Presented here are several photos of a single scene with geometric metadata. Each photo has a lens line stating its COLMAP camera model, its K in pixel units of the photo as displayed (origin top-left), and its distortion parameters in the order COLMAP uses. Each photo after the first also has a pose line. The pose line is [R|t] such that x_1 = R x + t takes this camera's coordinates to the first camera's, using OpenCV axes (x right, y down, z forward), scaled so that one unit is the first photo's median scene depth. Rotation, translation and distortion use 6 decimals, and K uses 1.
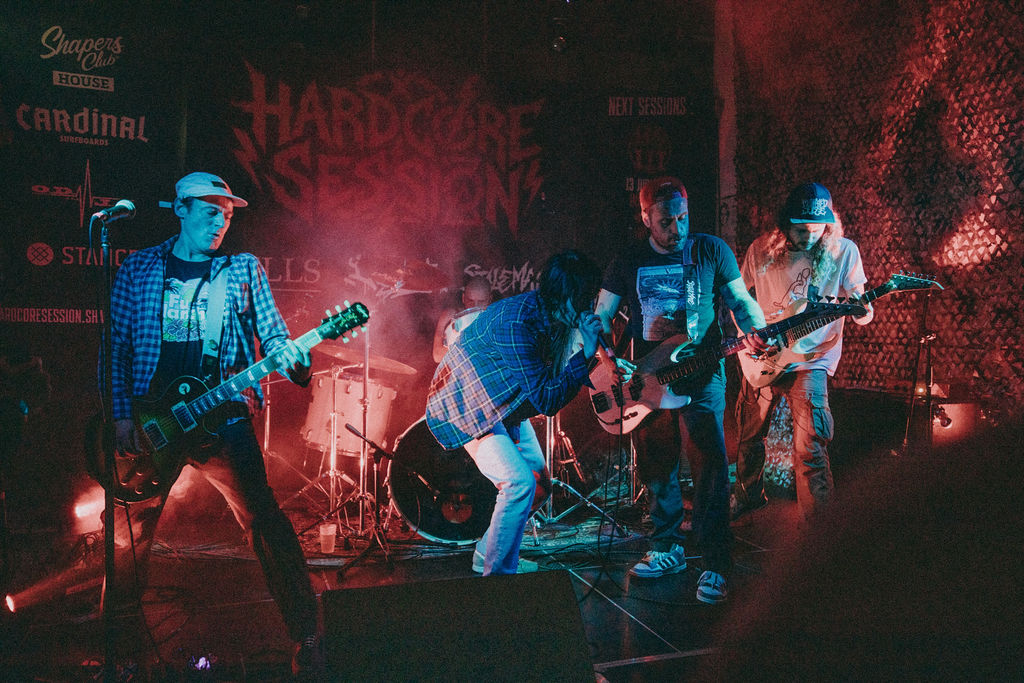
lens RADIAL K [[833.9, 0, 507.7], [0, 833.9, 341.7], [0, 0, 1]] dist [0.067470, 0.010260]
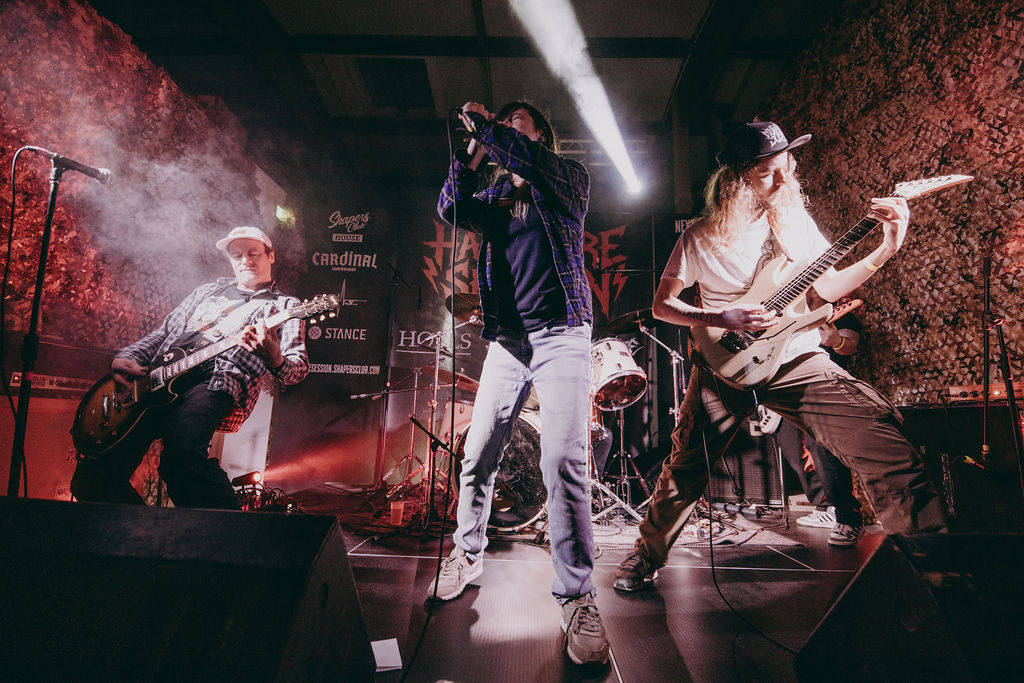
lens RADIAL K [[451.1, 0, 509.4], [0, 451.1, 340.8], [0, 0, 1]] dist [-0.004251, -0.000924]
pose [[0.934949, -0.044927, -0.351926, 0.141482], [-0.033052, 0.976606, -0.212481, 0.093758], [0.353240, 0.210290, 0.911592, 0.301899]]
